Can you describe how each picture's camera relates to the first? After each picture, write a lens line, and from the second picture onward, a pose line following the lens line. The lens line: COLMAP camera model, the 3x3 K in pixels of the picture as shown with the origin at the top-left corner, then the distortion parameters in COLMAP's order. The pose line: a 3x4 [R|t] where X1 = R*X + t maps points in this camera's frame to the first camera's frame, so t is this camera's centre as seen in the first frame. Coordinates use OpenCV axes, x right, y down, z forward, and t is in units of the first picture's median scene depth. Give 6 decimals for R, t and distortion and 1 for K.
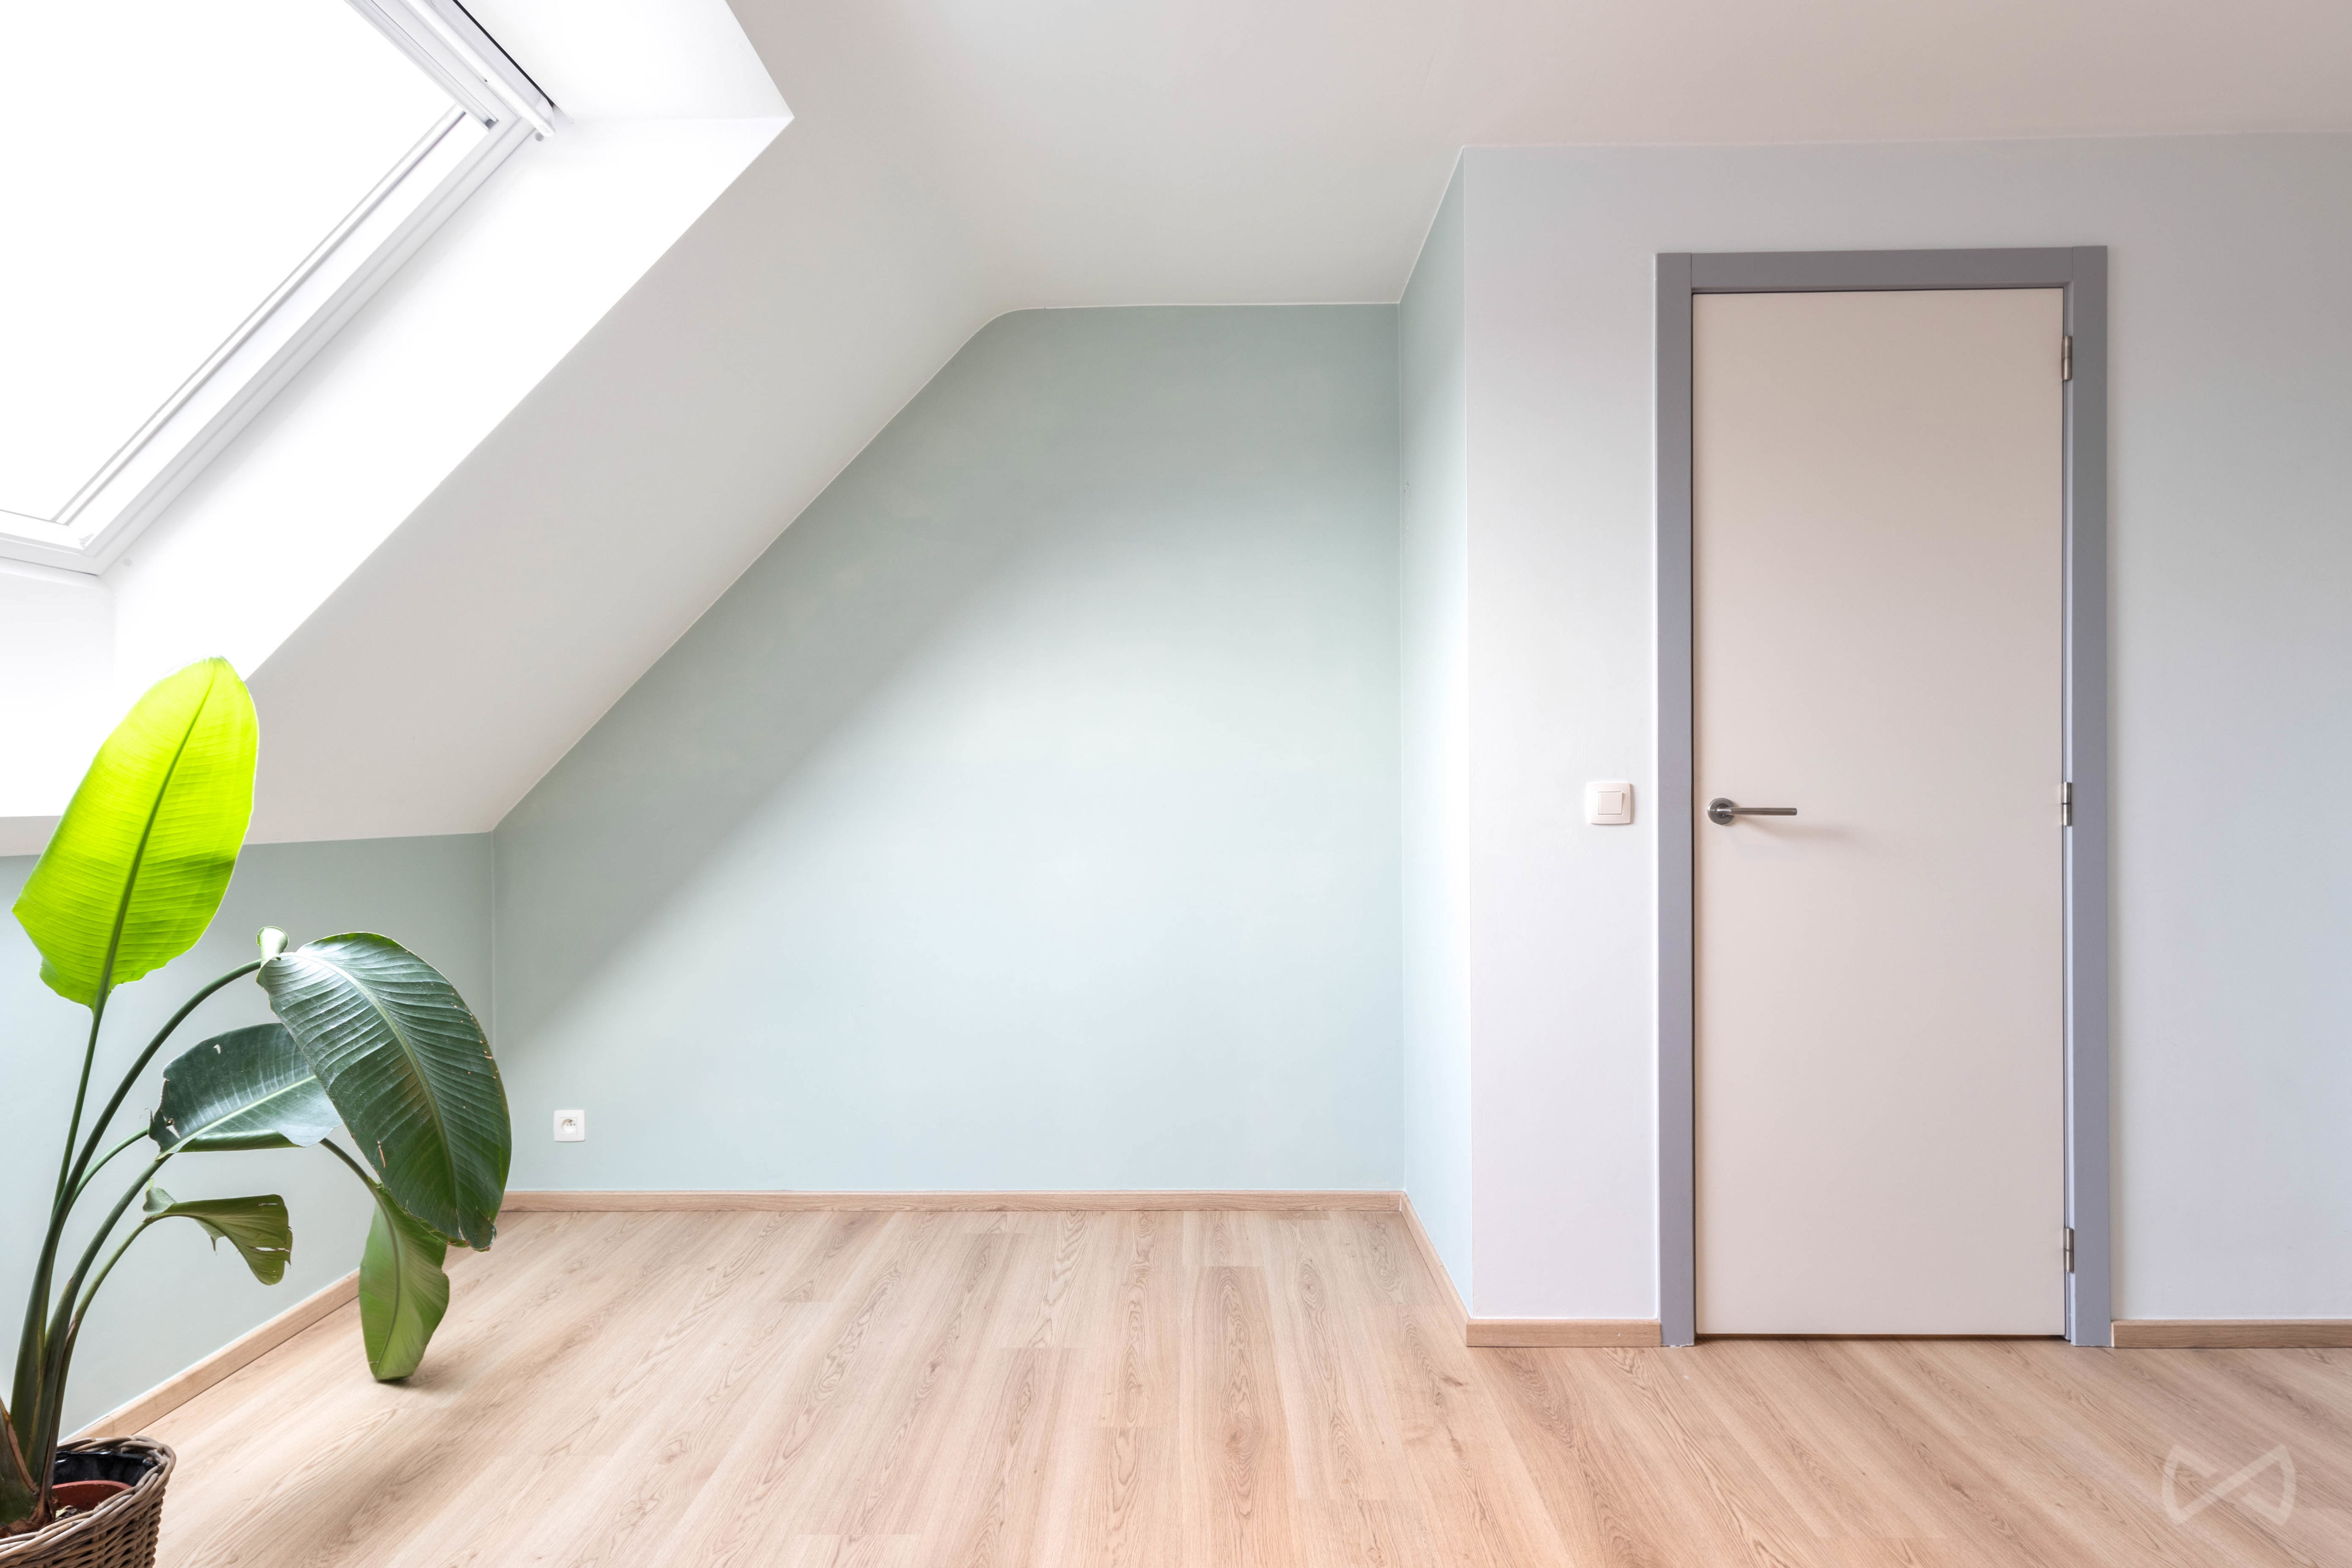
lens RADIAL K [[1229.1, 0, 1176.0], [0, 1229.1, 784.0], [0, 0, 1]] dist [0.003318, 0.000664]
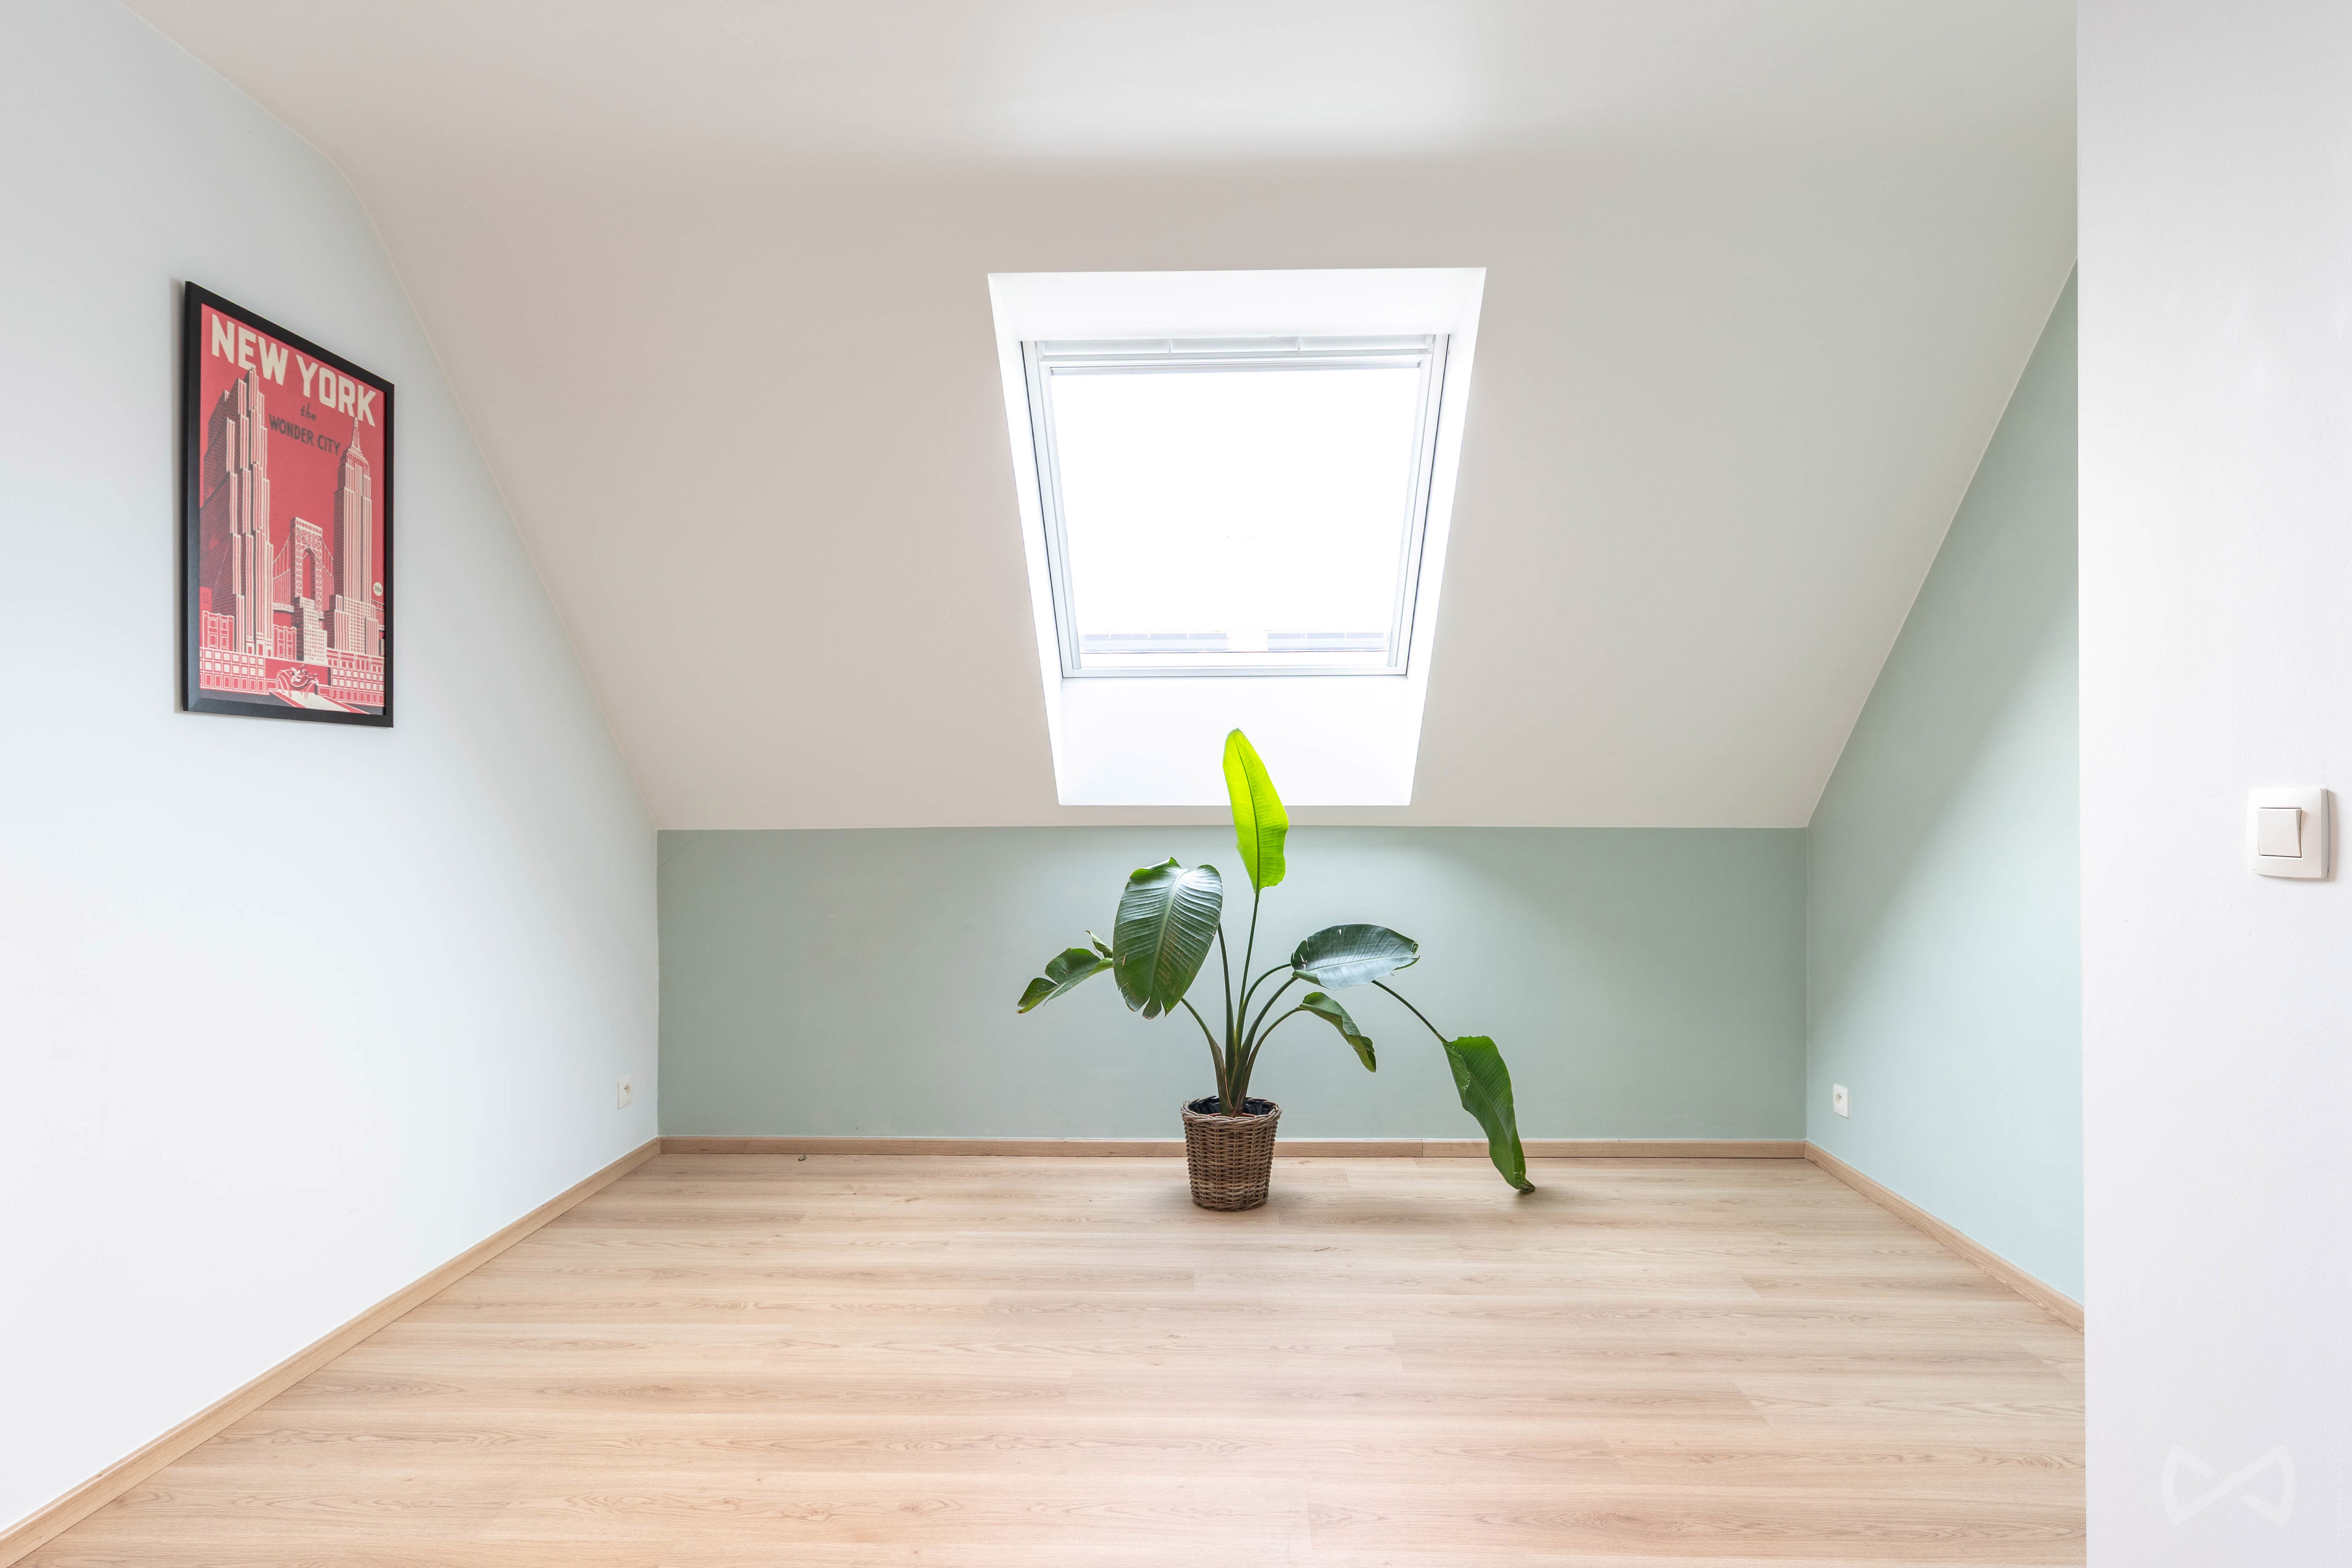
lens RADIAL K [[1223.5, 0, 1176.0], [0, 1223.5, 784.0], [0, 0, 1]] dist [0.017466, -0.014411]
pose [[-0.018277, -0.002045, -0.999831, 0.819315], [0.008083, 0.999965, -0.002194, -0.004873], [0.999800, -0.008122, -0.018260, 0.594251]]
